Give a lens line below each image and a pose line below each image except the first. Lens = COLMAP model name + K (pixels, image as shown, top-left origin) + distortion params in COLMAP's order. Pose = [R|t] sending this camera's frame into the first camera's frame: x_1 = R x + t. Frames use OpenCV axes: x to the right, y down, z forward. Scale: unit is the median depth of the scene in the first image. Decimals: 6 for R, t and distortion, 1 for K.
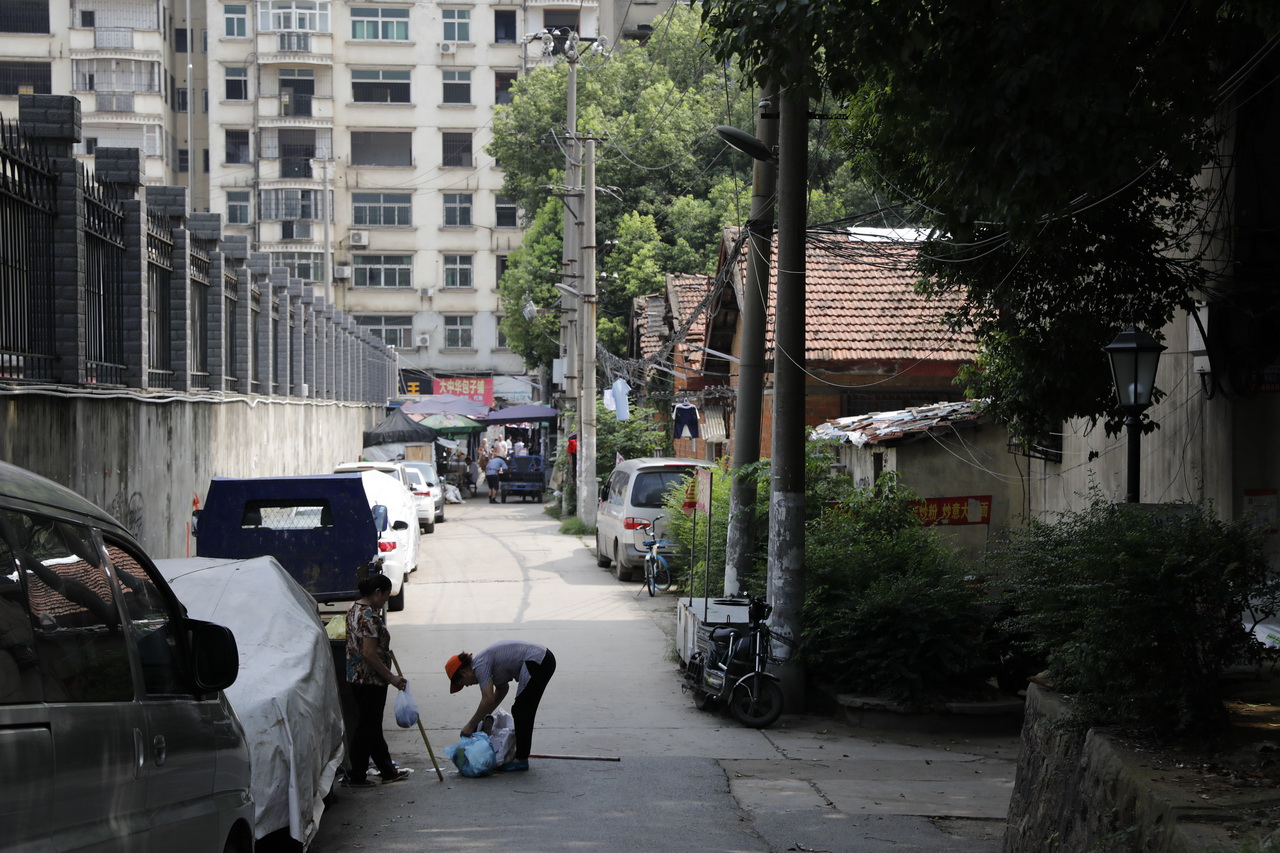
lens RADIAL K [[2599.1, 0, 639.5], [0, 2599.1, 427.5], [0, 0, 1]] dist [0.271927, 0.000000]
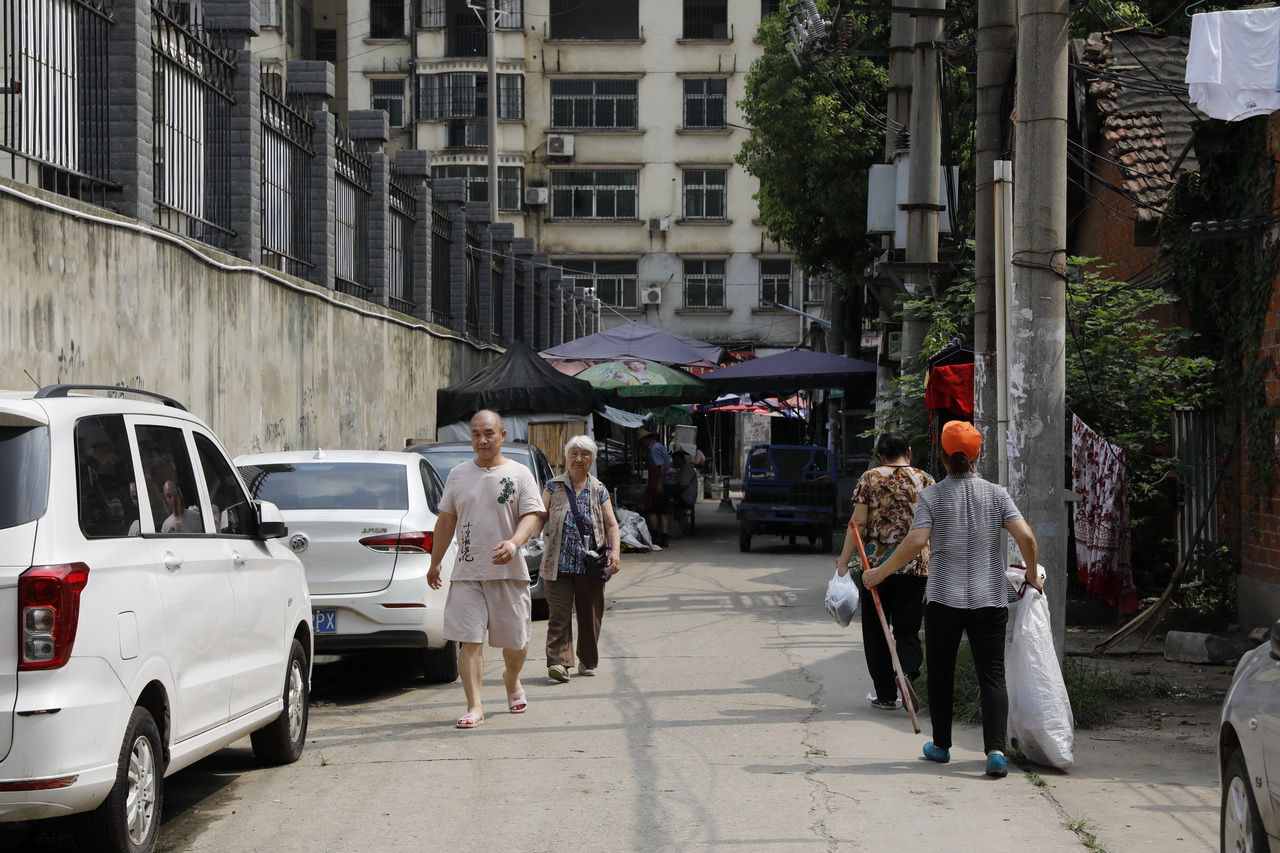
lens RADIAL K [[2599.1, 0, 639.6], [0, 2599.1, 429.0], [0, 0, 1]] dist [0.271927, 0.000000]
pose [[0.994170, 0.005346, -0.107688, -0.013127], [-0.006296, 0.999944, -0.008485, 0.007033], [0.107636, 0.009114, 0.994149, 0.325900]]
